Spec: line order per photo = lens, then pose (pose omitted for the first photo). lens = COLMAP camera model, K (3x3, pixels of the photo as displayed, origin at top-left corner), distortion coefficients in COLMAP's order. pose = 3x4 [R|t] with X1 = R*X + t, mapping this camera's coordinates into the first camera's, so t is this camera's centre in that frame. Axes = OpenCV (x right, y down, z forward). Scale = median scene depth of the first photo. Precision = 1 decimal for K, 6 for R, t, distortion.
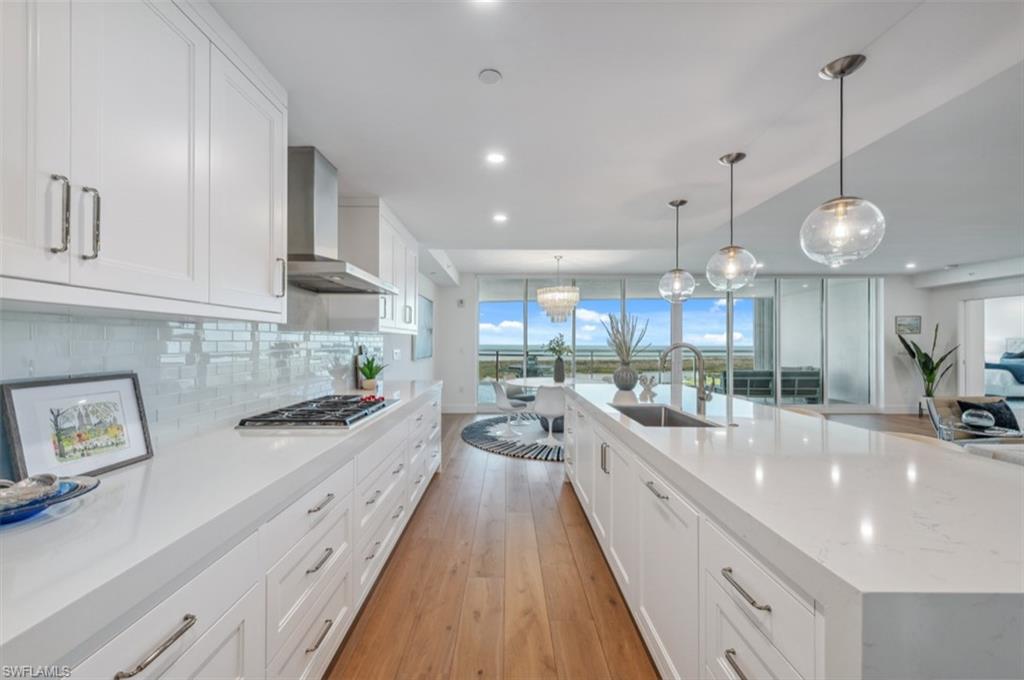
lens RADIAL K [[397.4, 0, 512.0], [0, 397.4, 340.0], [0, 0, 1]] dist [0.001367, 0.000099]
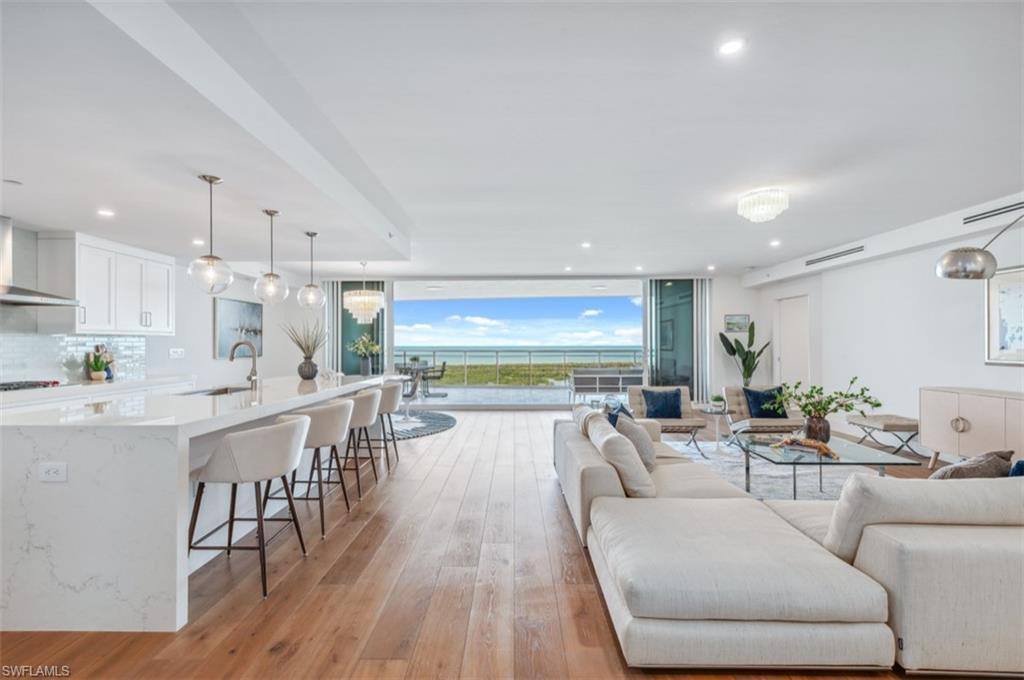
lens RADIAL K [[455.1, 0, 512.0], [0, 455.1, 340.0], [0, 0, 1]] dist [0.011583, -0.000193]
pose [[0.999943, -0.005346, -0.009220, 0.484450], [0.005334, 0.999985, -0.001337, 0.004221], [0.009227, 0.001288, 0.999957, -0.218208]]
